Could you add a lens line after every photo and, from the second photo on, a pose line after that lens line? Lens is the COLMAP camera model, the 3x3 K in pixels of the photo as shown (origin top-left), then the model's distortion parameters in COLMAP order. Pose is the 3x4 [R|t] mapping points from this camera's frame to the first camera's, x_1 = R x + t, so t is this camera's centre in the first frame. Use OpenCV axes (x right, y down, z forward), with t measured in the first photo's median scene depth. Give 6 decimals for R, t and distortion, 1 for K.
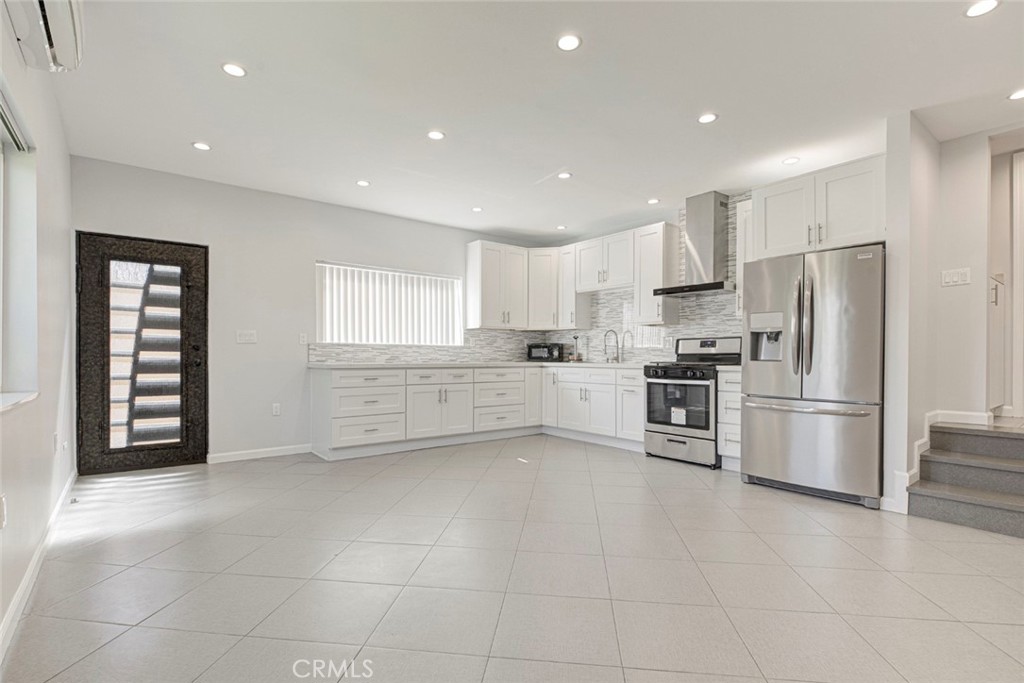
lens RADIAL K [[483.7, 0, 529.6], [0, 483.7, 359.1], [0, 0, 1]] dist [0.009337, -0.004582]
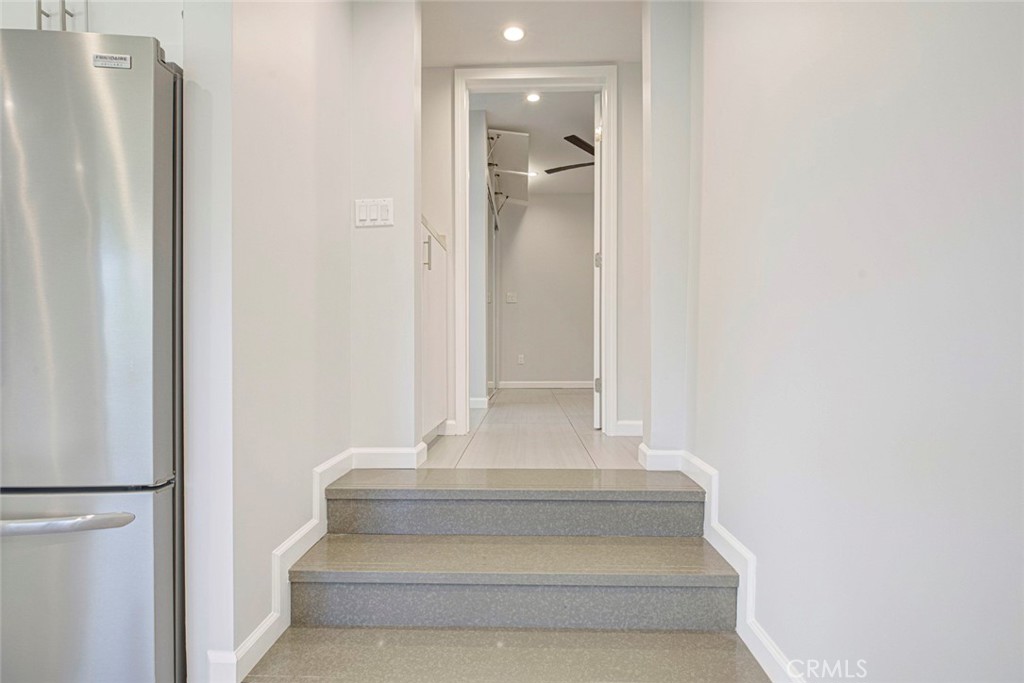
lens RADIAL K [[483.7, 0, 513.1], [0, 483.7, 347.3], [0, 0, 1]] dist [0.009337, -0.004582]
pose [[0.659932, 0.003188, 0.751319, 0.570835], [0.006288, 0.999933, -0.009767, -0.004206], [-0.751299, 0.011170, 0.659867, 0.516764]]
